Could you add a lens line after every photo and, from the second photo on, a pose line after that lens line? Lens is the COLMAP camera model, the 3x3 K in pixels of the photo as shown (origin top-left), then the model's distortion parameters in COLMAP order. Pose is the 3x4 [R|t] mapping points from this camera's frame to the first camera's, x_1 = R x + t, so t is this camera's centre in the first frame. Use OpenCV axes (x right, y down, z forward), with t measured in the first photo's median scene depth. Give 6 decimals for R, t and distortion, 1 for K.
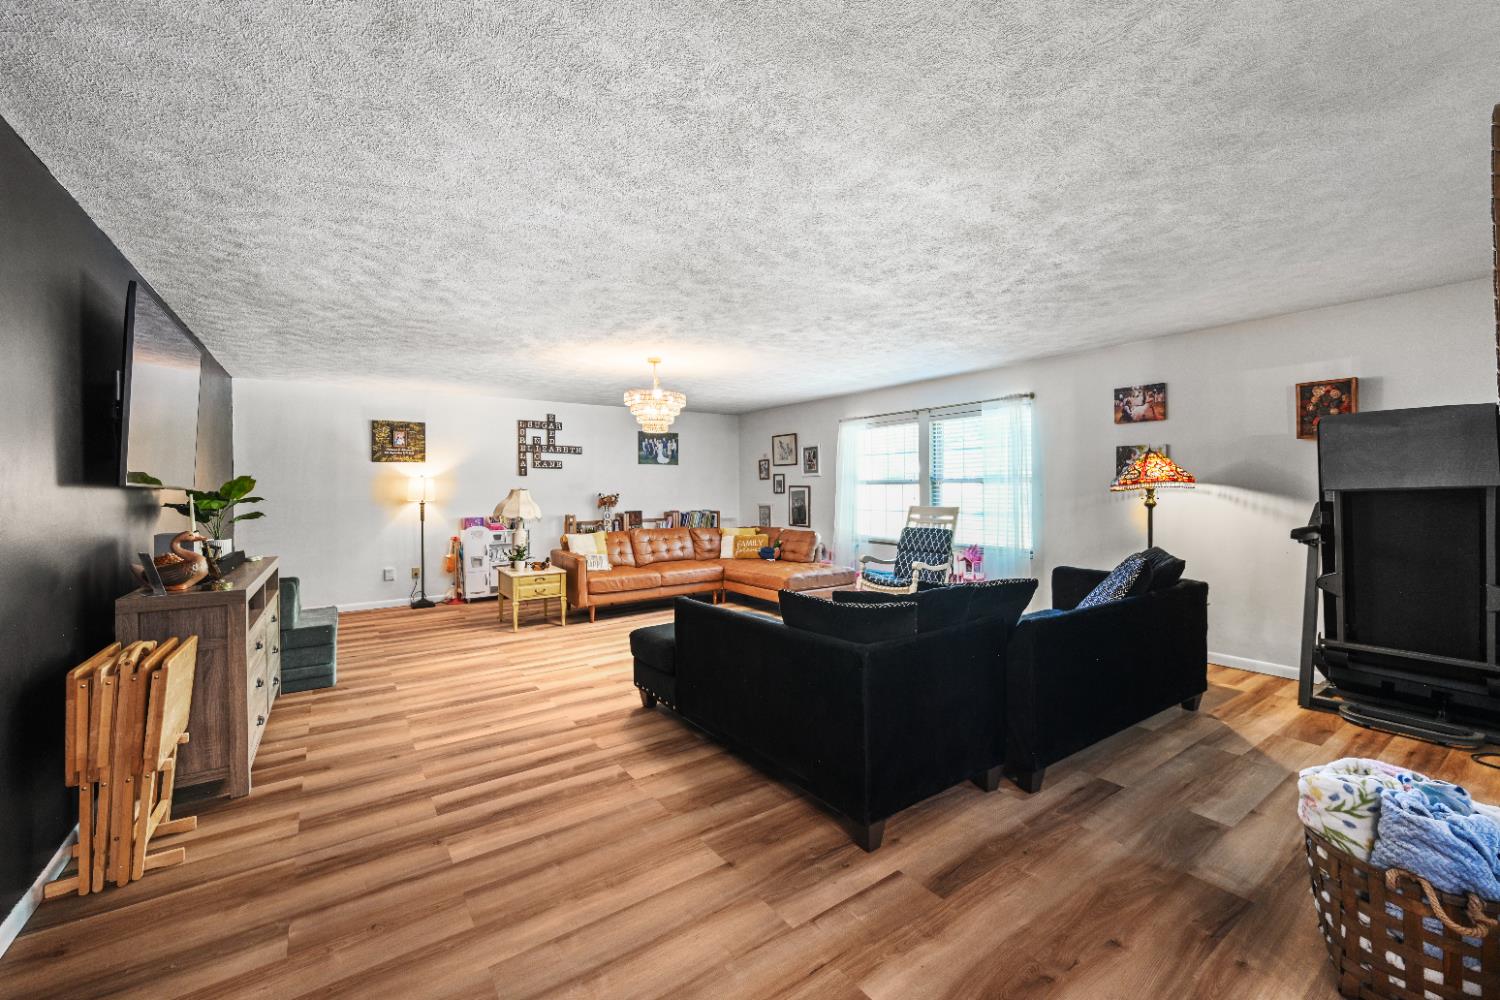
lens RADIAL K [[595.9, 0, 760.9], [0, 595.9, 499.2], [0, 0, 1]] dist [-0.001579, 0.000517]
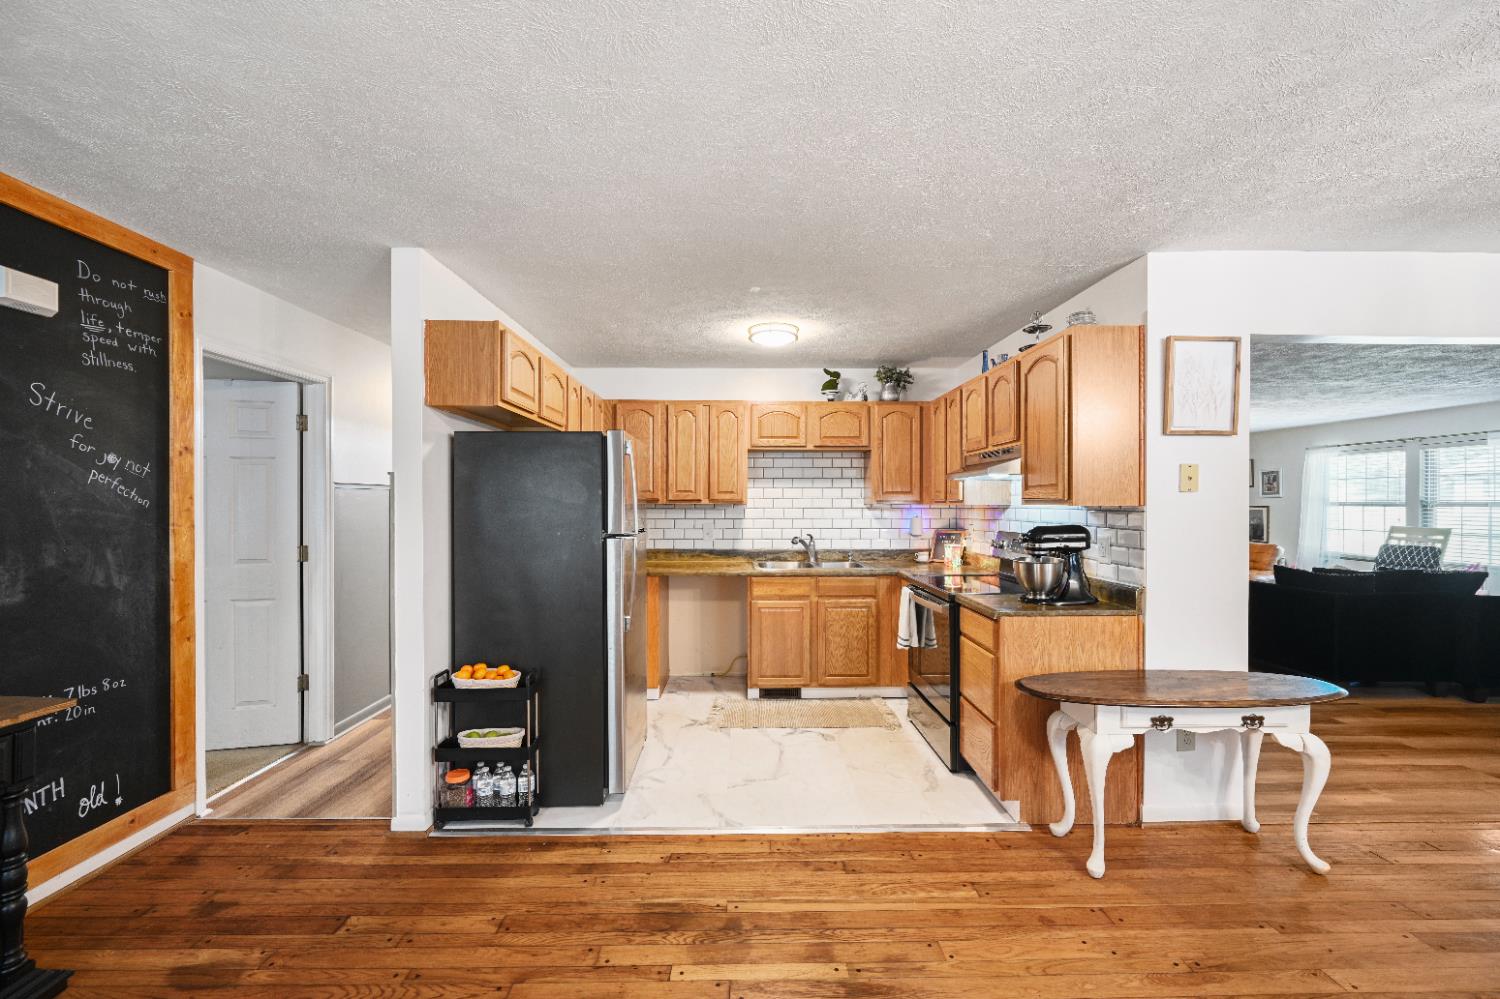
lens RADIAL K [[595.9, 0, 753.0], [0, 595.9, 504.0], [0, 0, 1]] dist [-0.001579, 0.000517]
pose [[0.823335, 0.015720, -0.567338, -0.116196], [-0.023617, 0.999699, -0.006574, 0.005565], [0.567065, 0.018811, 0.823458, -0.670553]]
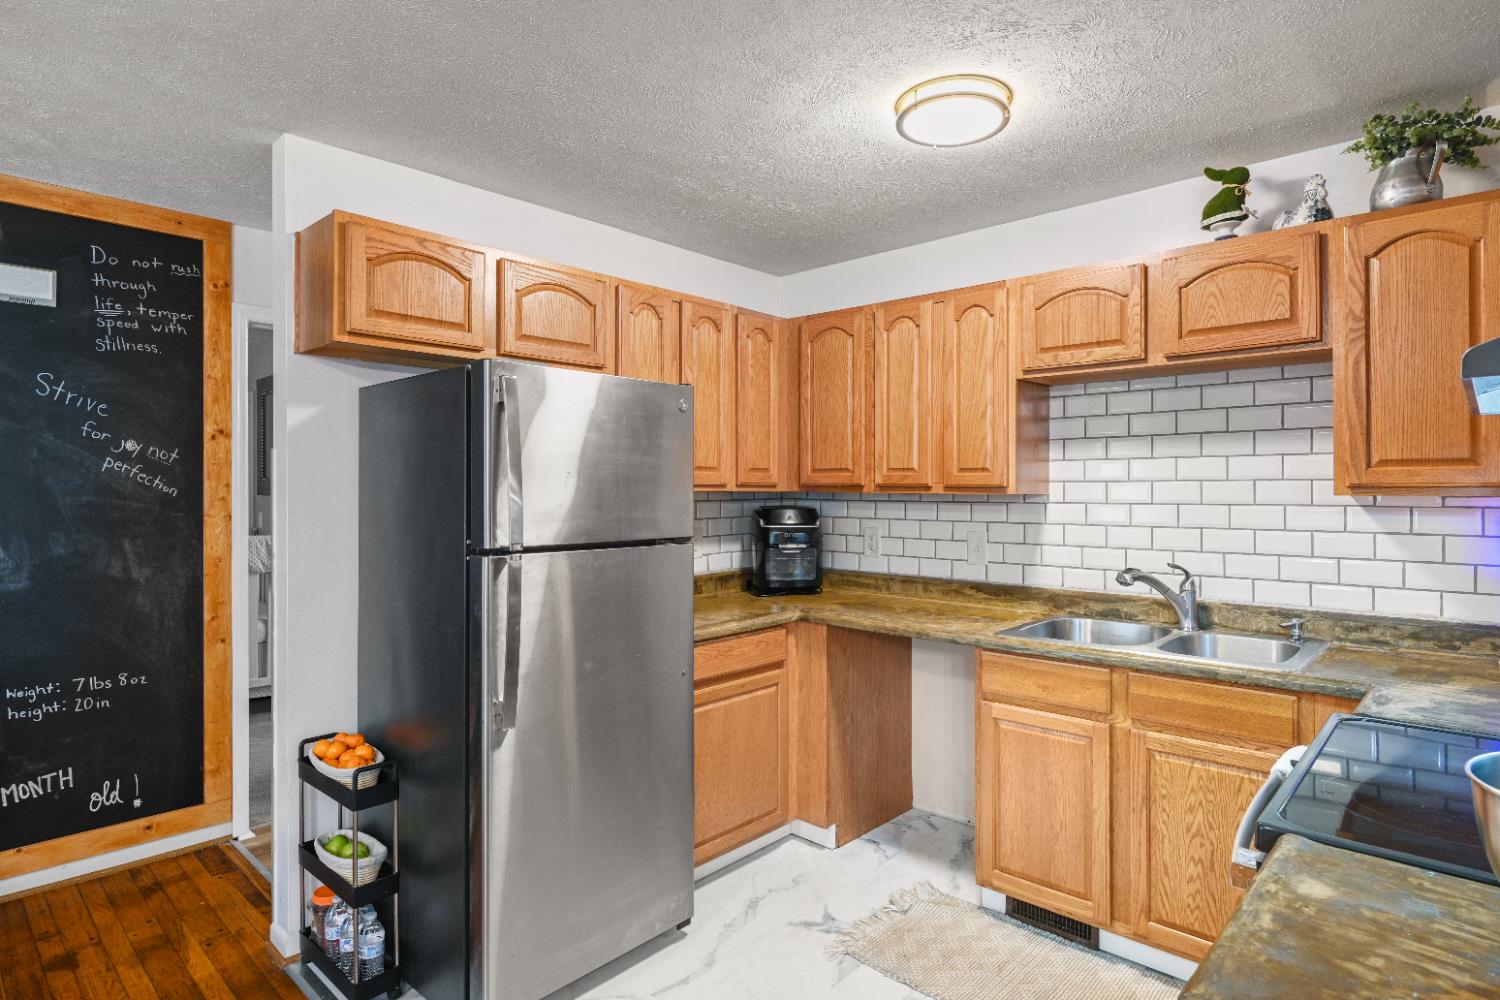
lens RADIAL K [[804.8, 0, 758.6], [0, 804.8, 483.8], [0, 0, 1]] dist [-0.005277, 0.001216]
pose [[0.204724, 0.007176, -0.978793, -0.105087], [-0.022933, 0.999734, 0.002533, -0.003448], [0.978551, 0.021928, 0.204834, -0.281715]]
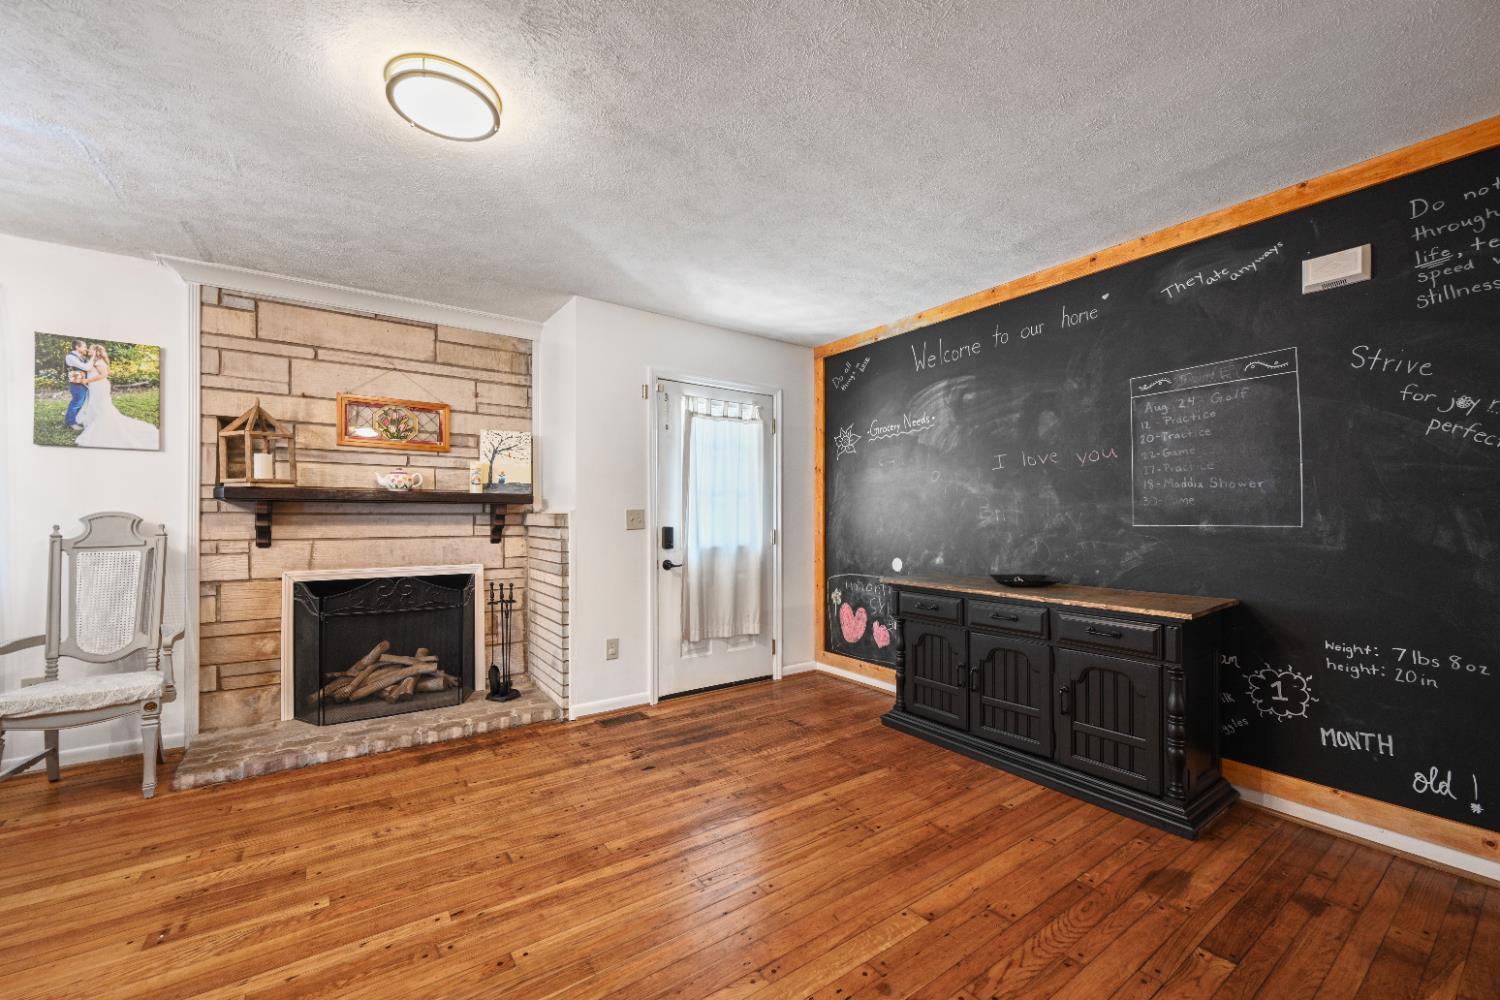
lens RADIAL K [[595.9, 0, 748.2], [0, 595.9, 517.8], [0, 0, 1]] dist [-0.001579, 0.000517]
pose [[-0.999916, 0.012511, 0.003411, -0.290490], [0.012573, 0.999744, 0.018821, 0.038635], [-0.003175, 0.018862, -0.999817, -0.225929]]
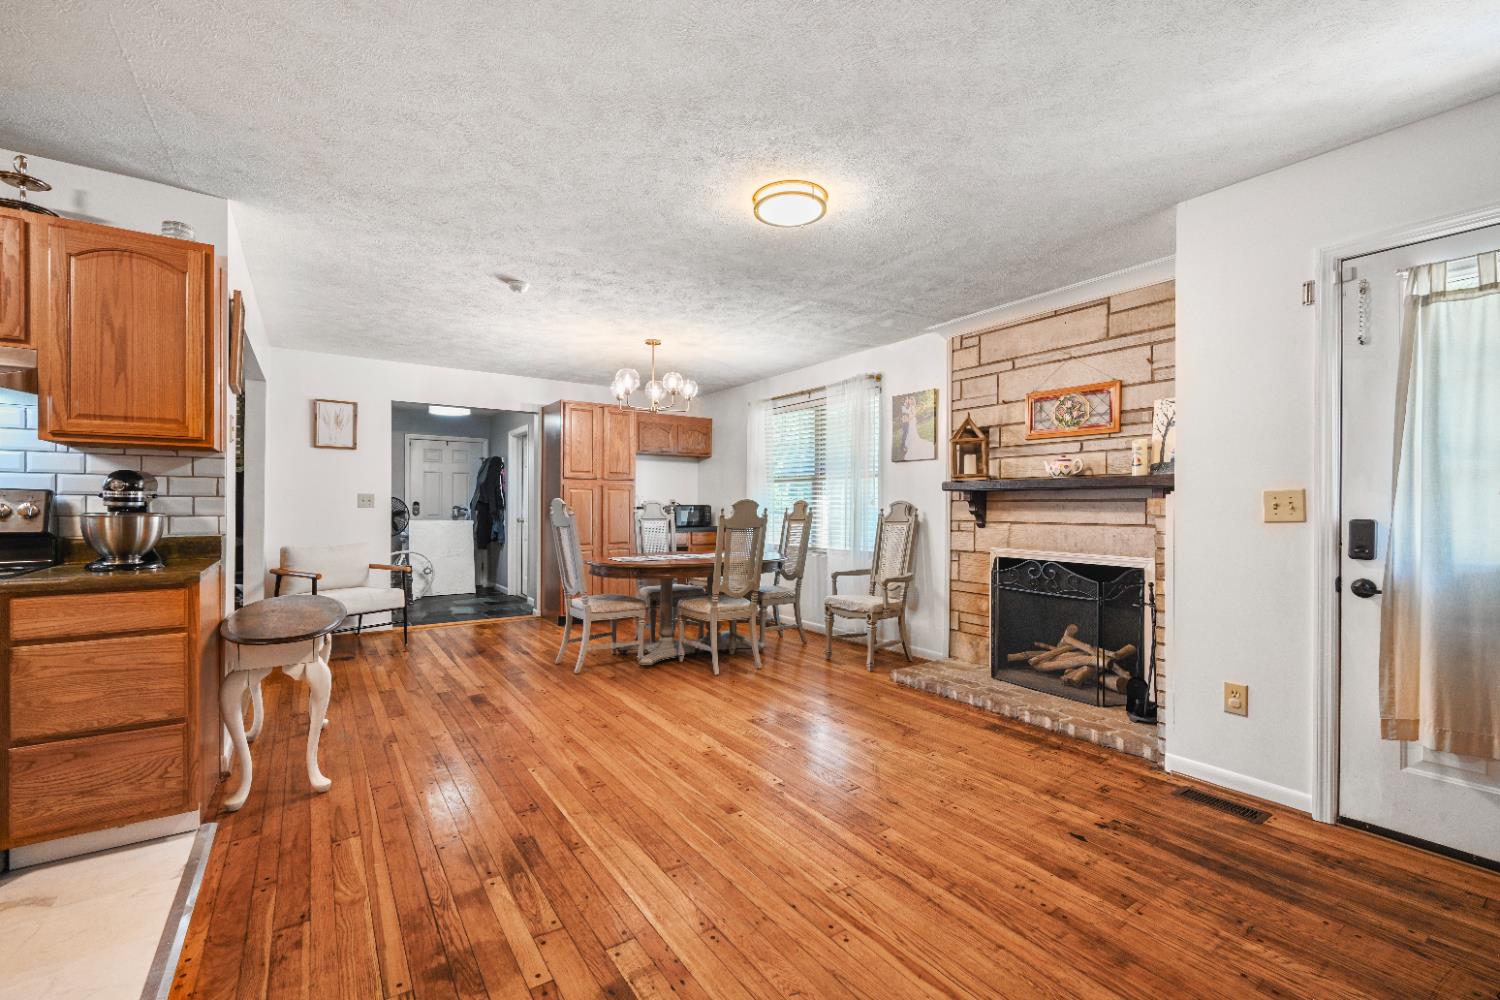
lens RADIAL K [[630.5, 0, 748.5], [0, 630.5, 511.2], [0, 0, 1]] dist [-0.006426, 0.001052]
pose [[0.016426, 0.004135, 0.999857, -0.605247], [0.016324, 0.999857, -0.004403, 0.050693], [-0.999732, 0.016394, 0.016357, -0.526858]]
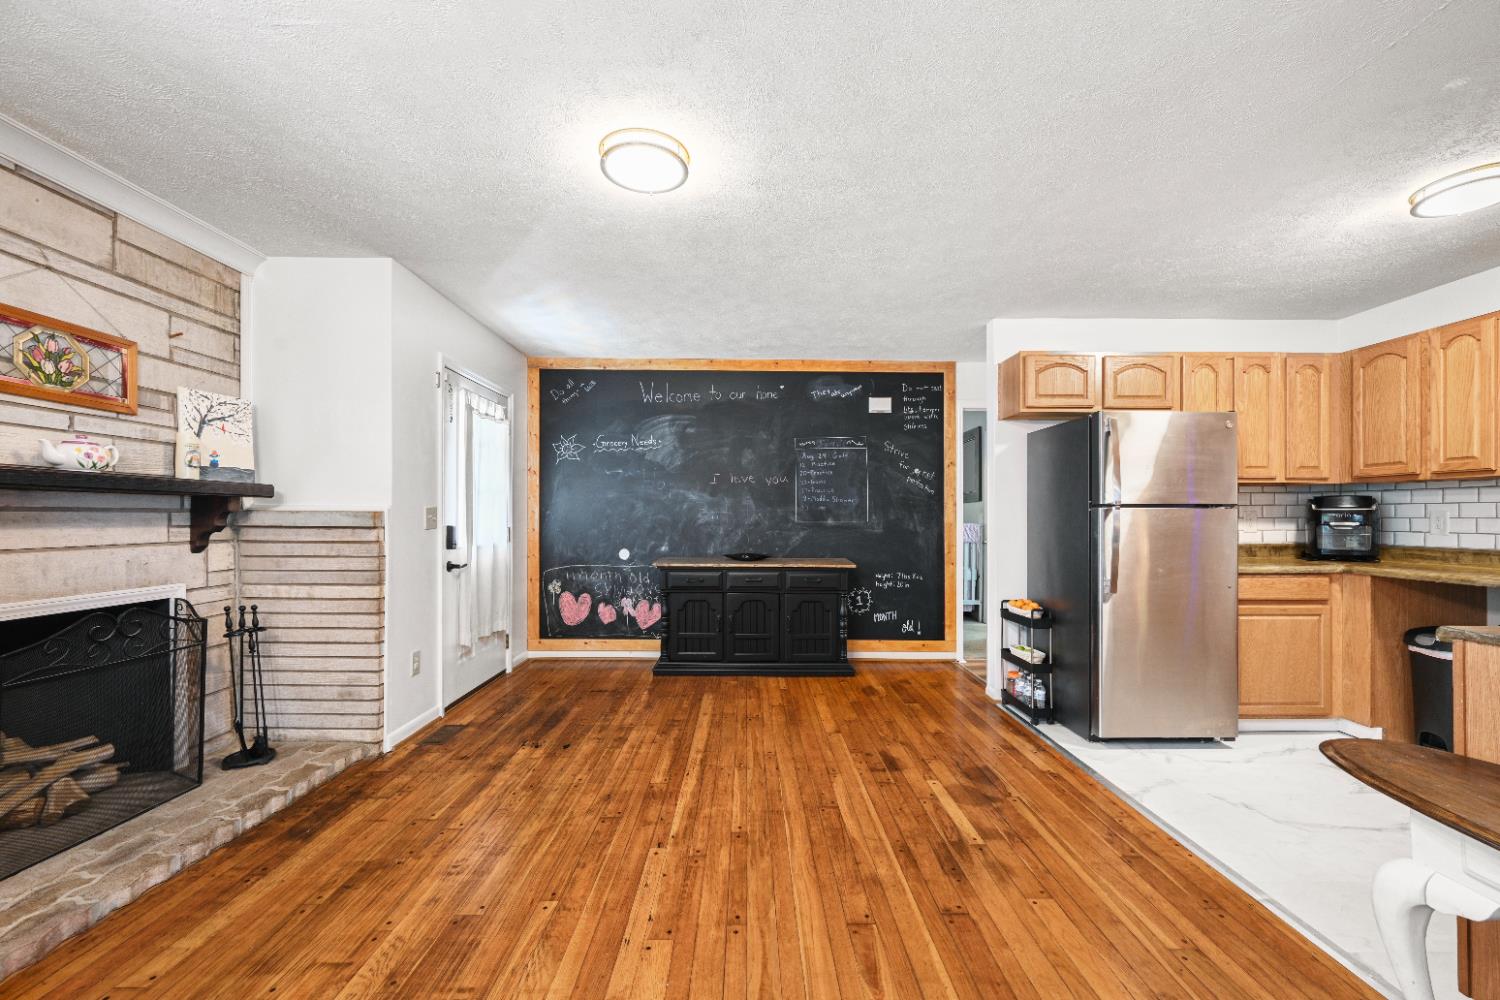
lens RADIAL K [[595.9, 0, 750.9], [0, 595.9, 515.4], [0, 0, 1]] dist [-0.001579, 0.000517]
pose [[-0.575130, 0.009621, -0.818005, 0.148334], [-0.011359, 0.999741, 0.019745, 0.032938], [0.817983, 0.020648, -0.574872, -0.274940]]
